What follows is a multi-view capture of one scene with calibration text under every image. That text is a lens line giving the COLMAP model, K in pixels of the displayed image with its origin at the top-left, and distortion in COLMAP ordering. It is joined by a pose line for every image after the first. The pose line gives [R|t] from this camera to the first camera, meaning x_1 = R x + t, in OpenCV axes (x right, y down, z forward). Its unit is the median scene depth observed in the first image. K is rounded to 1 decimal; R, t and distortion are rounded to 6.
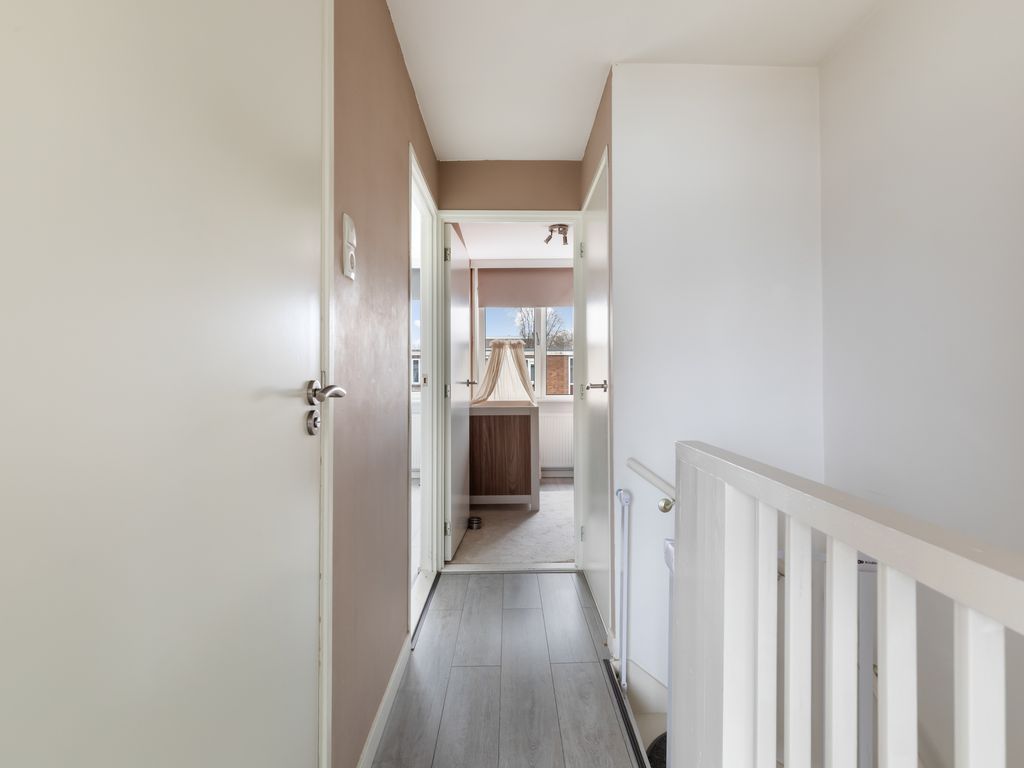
lens RADIAL K [[511.2, 0, 511.7], [0, 511.2, 378.1], [0, 0, 1]] dist [0.012950, -0.000260]
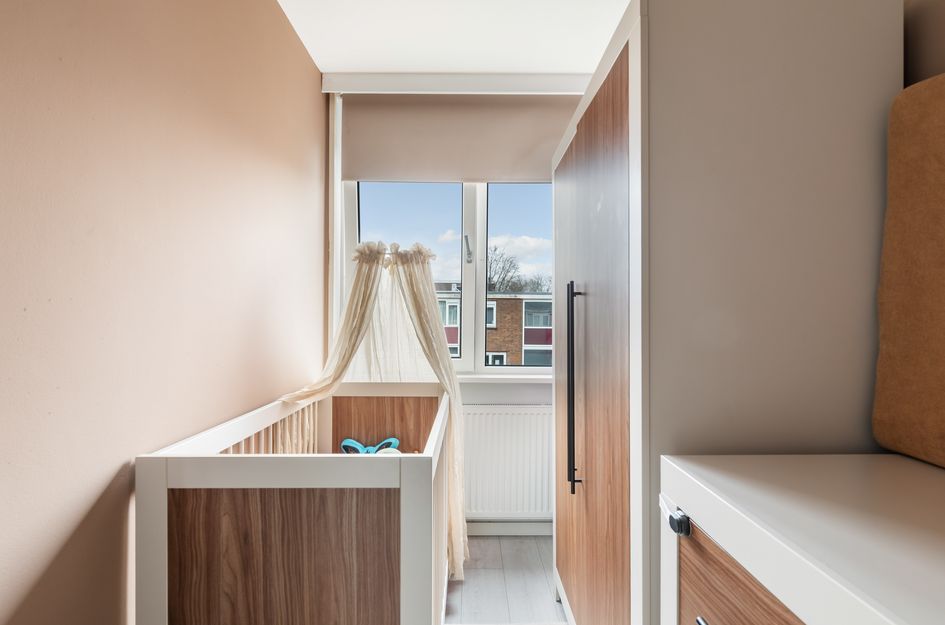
lens RADIAL K [[479.5, 0, 471.2], [0, 479.5, 313.3], [0, 0, 1]] dist [0.001769, 0.000065]
pose [[0.999819, 0.018453, 0.004682, 0.053034], [-0.018387, 0.999737, -0.013733, -0.012421], [-0.004934, 0.013645, 0.999895, 0.564367]]
